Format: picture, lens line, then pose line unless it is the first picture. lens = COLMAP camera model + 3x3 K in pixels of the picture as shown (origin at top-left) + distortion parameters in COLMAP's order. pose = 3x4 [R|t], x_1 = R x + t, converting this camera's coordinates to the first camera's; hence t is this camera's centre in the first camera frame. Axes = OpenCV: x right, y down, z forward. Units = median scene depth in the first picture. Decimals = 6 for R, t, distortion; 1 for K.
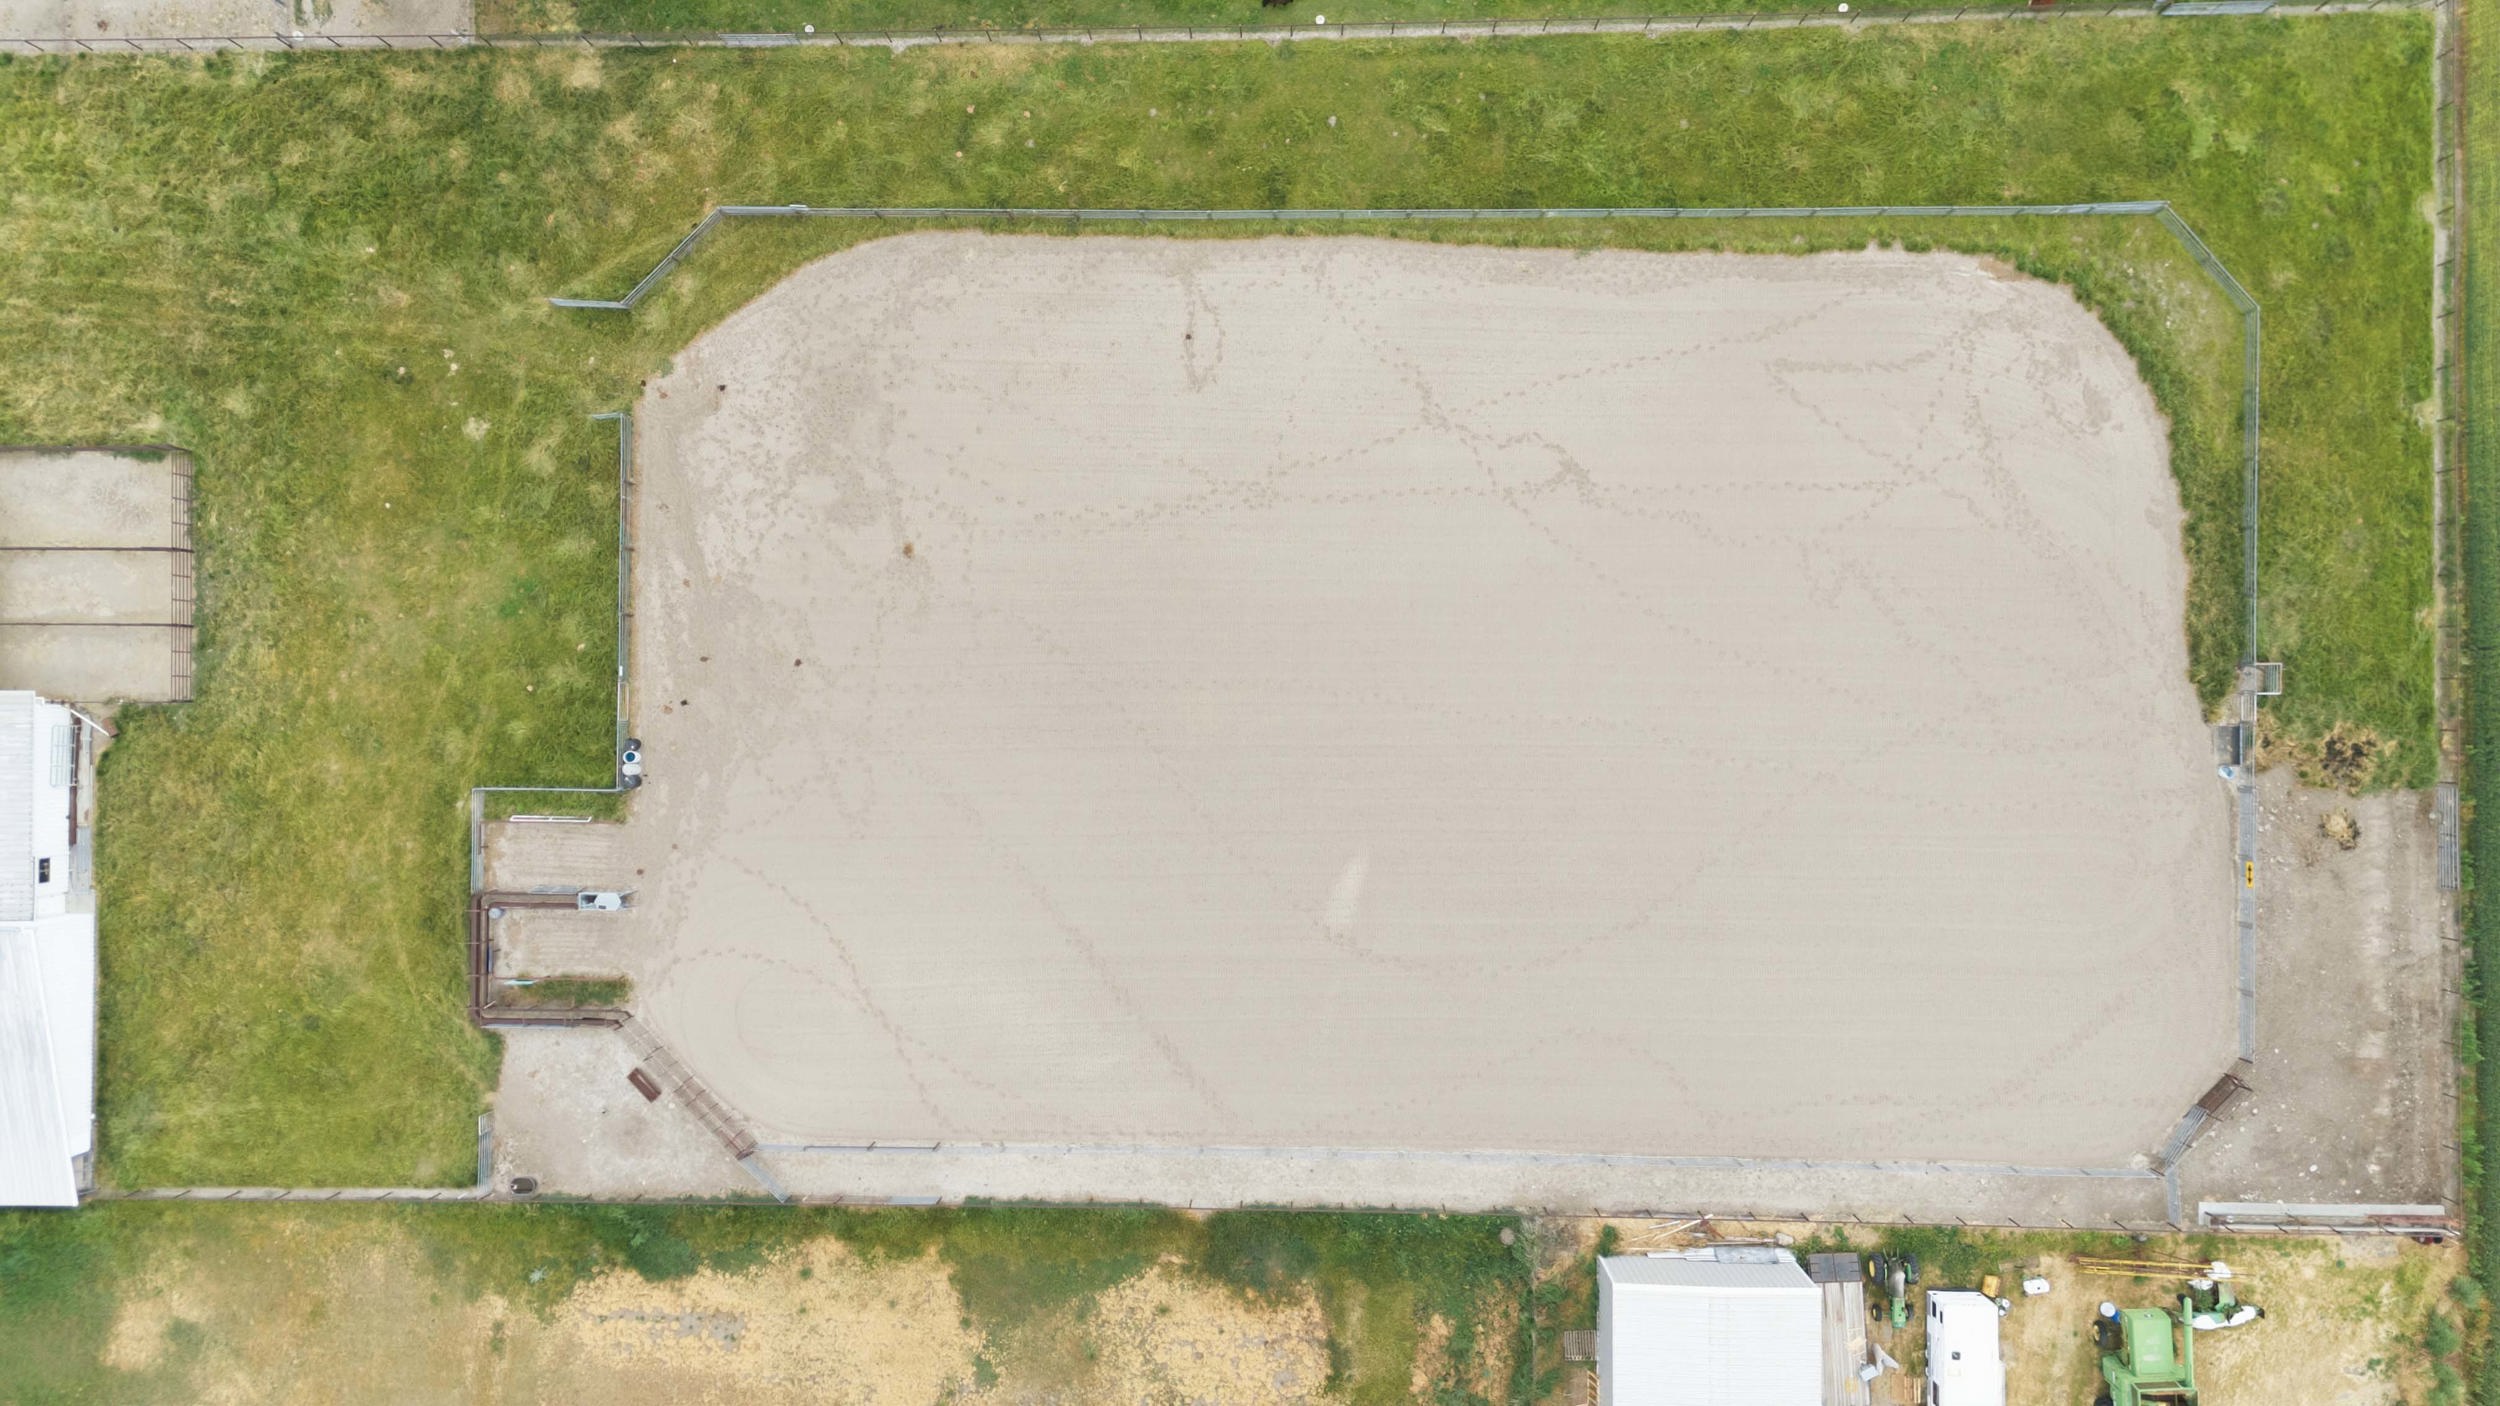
lens RADIAL K [[1822.2, 0, 1264.8], [0, 1822.2, 710.5], [0, 0, 1]] dist [0.082457, -0.074881]
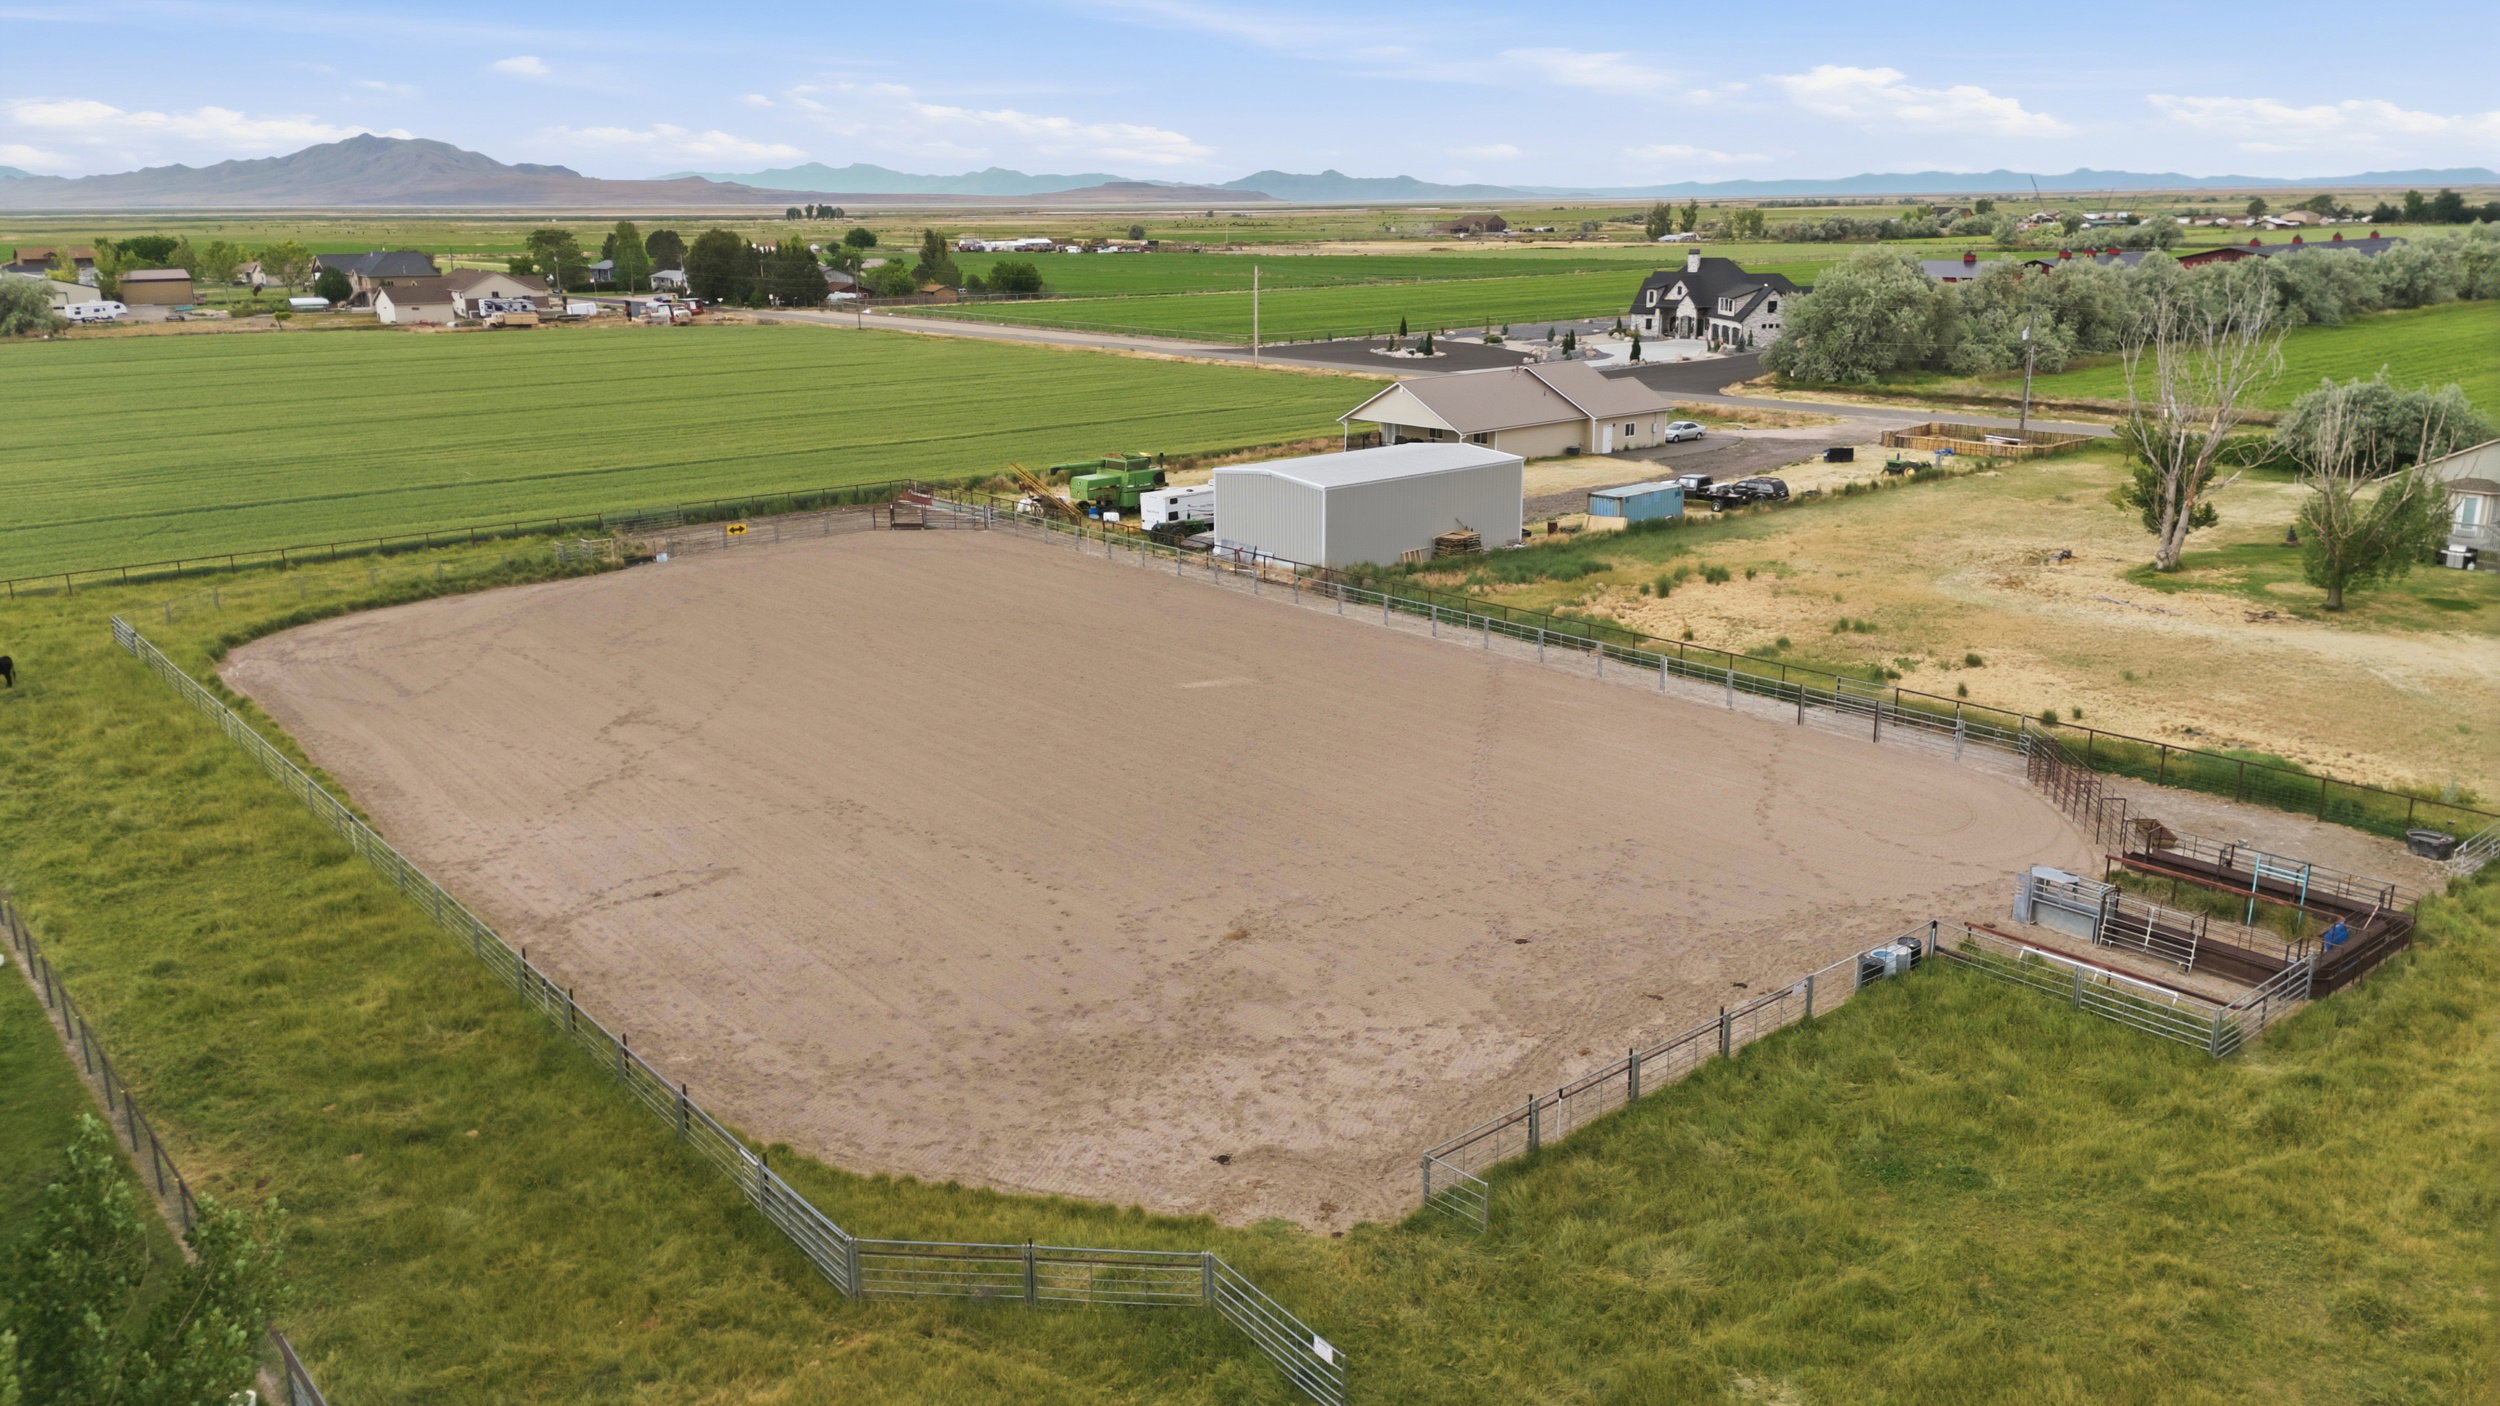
lens RADIAL K [[1822.2, 0, 1268.9], [0, 1822.2, 688.3], [0, 0, 1]] dist [0.082457, -0.074881]
pose [[-0.652872, -0.162746, 0.739778, -0.592900], [0.756972, -0.175547, 0.629426, -0.411554], [0.027430, 0.970926, 0.237804, 0.785655]]
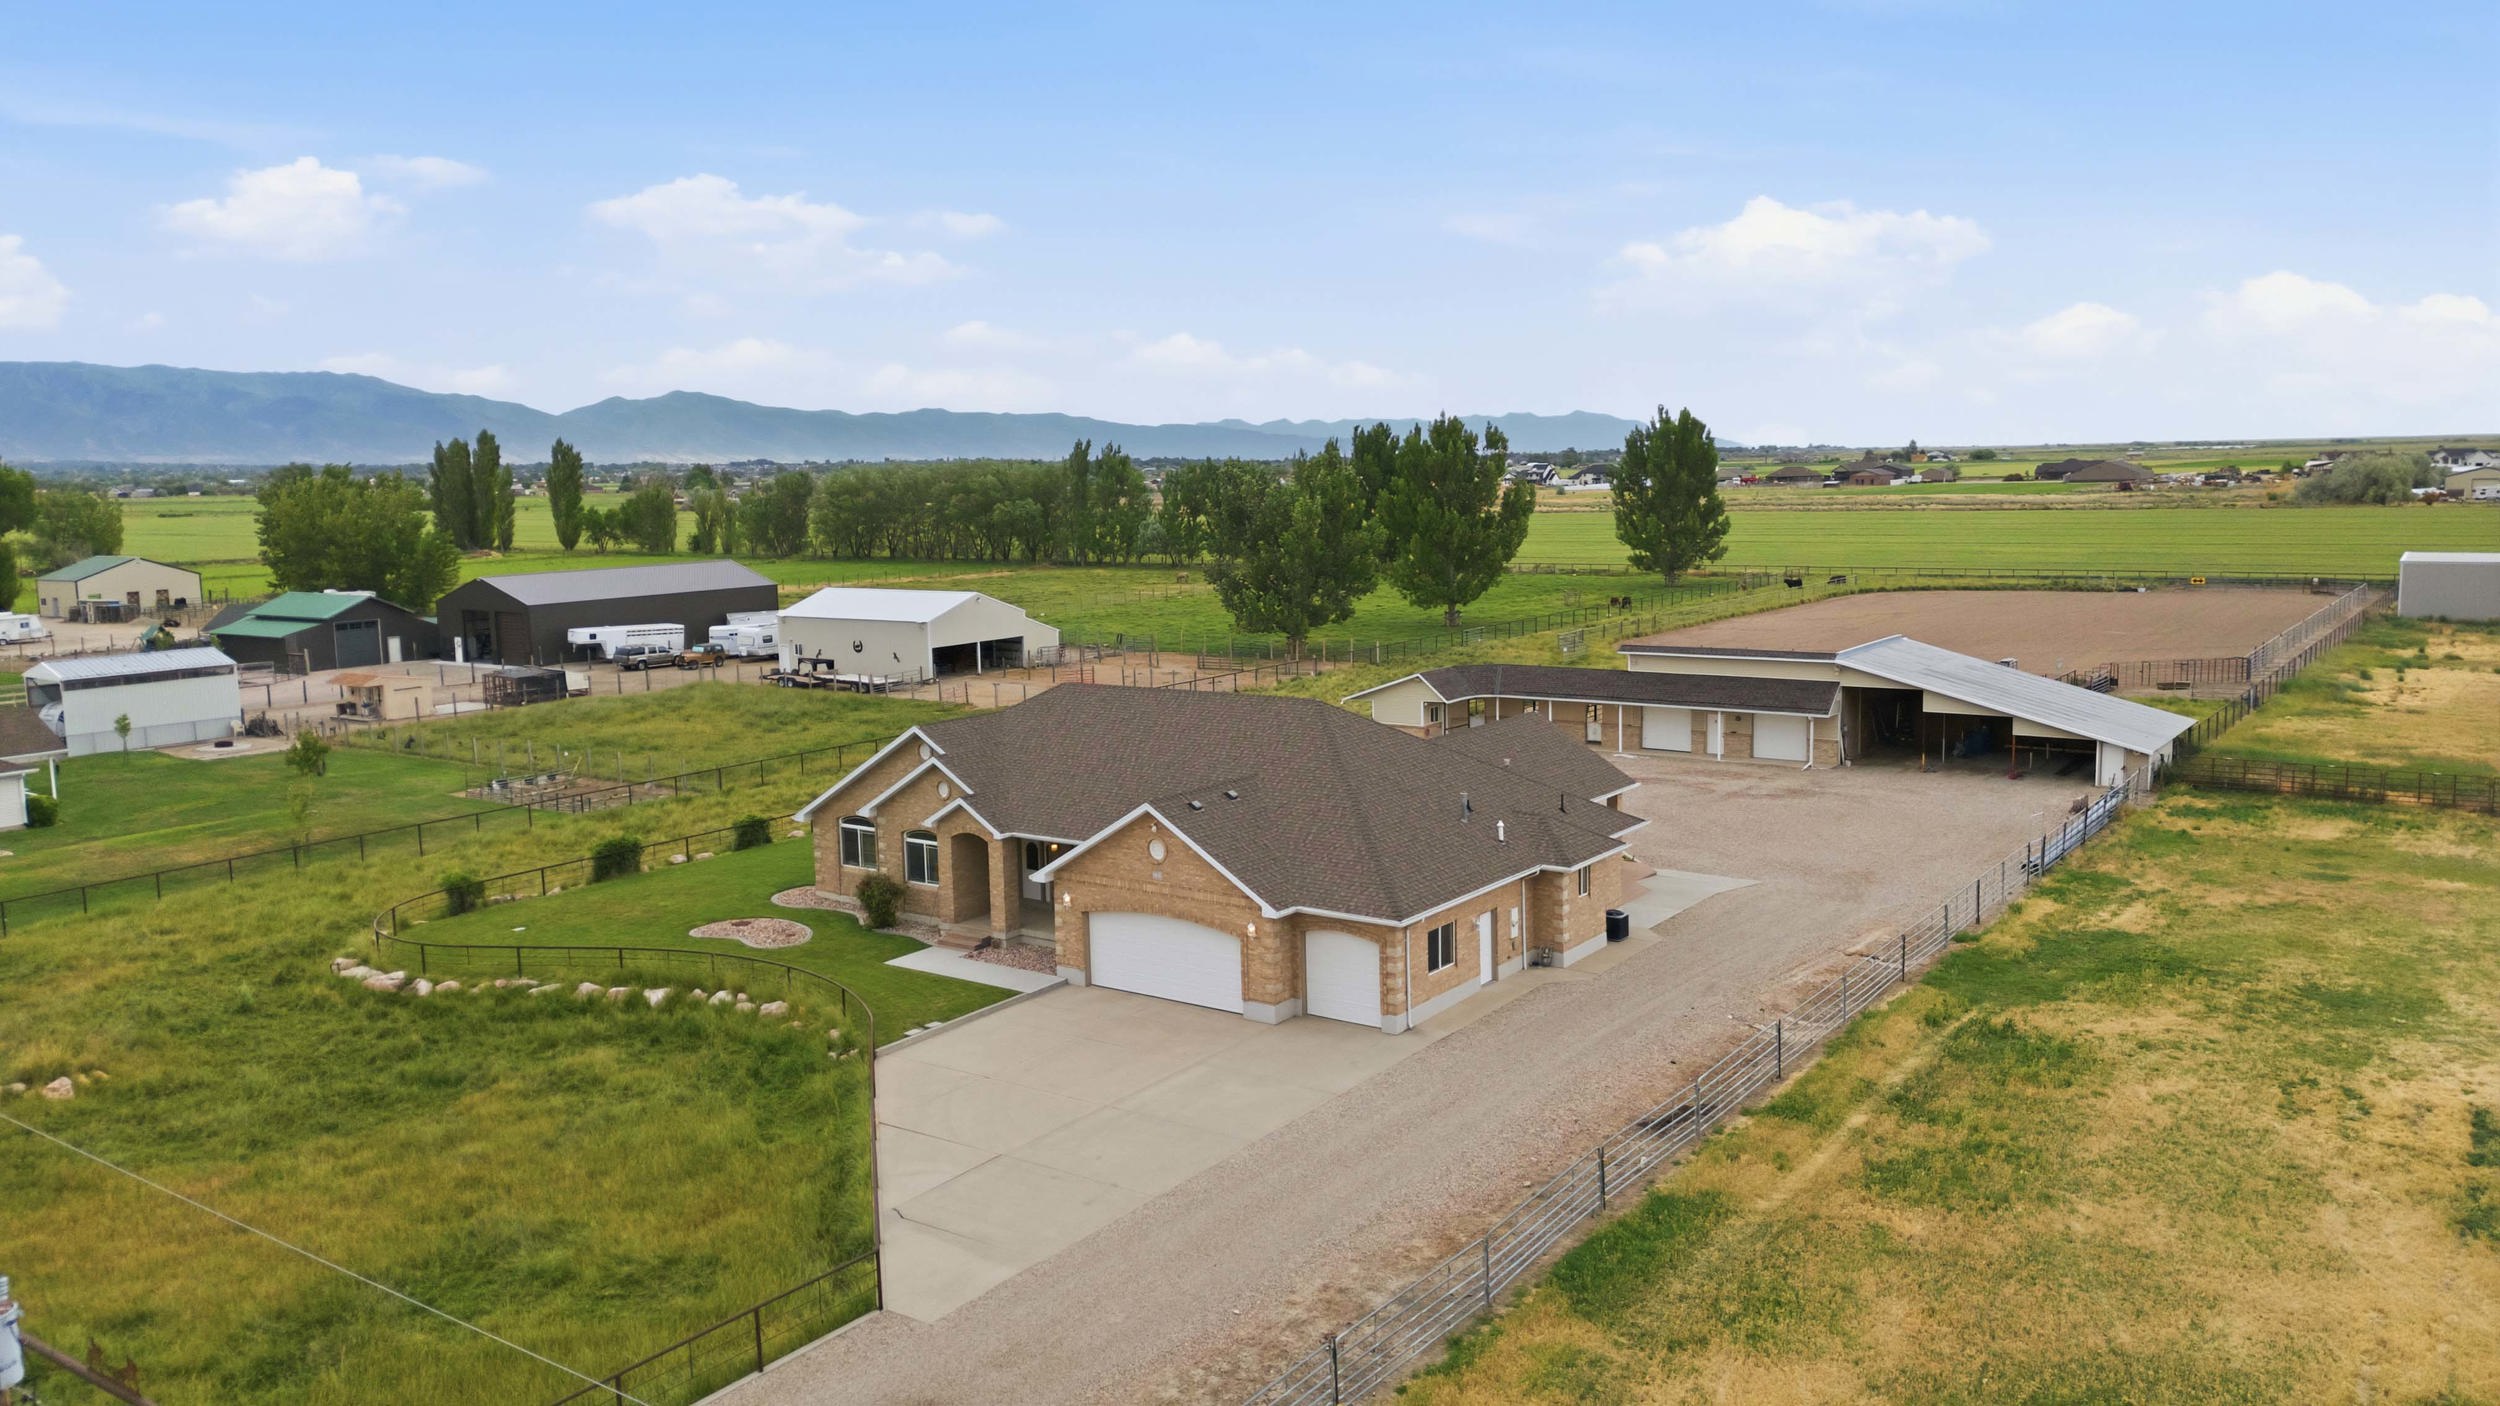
lens RADIAL K [[1822.2, 0, 1253.8], [0, 1822.2, 721.8], [0, 0, 1]] dist [0.082457, -0.074881]
pose [[0.580214, -0.100682, 0.808217, -1.690106], [0.814446, 0.065009, -0.576587, 0.415332], [0.005511, 0.992792, 0.119719, 0.863629]]
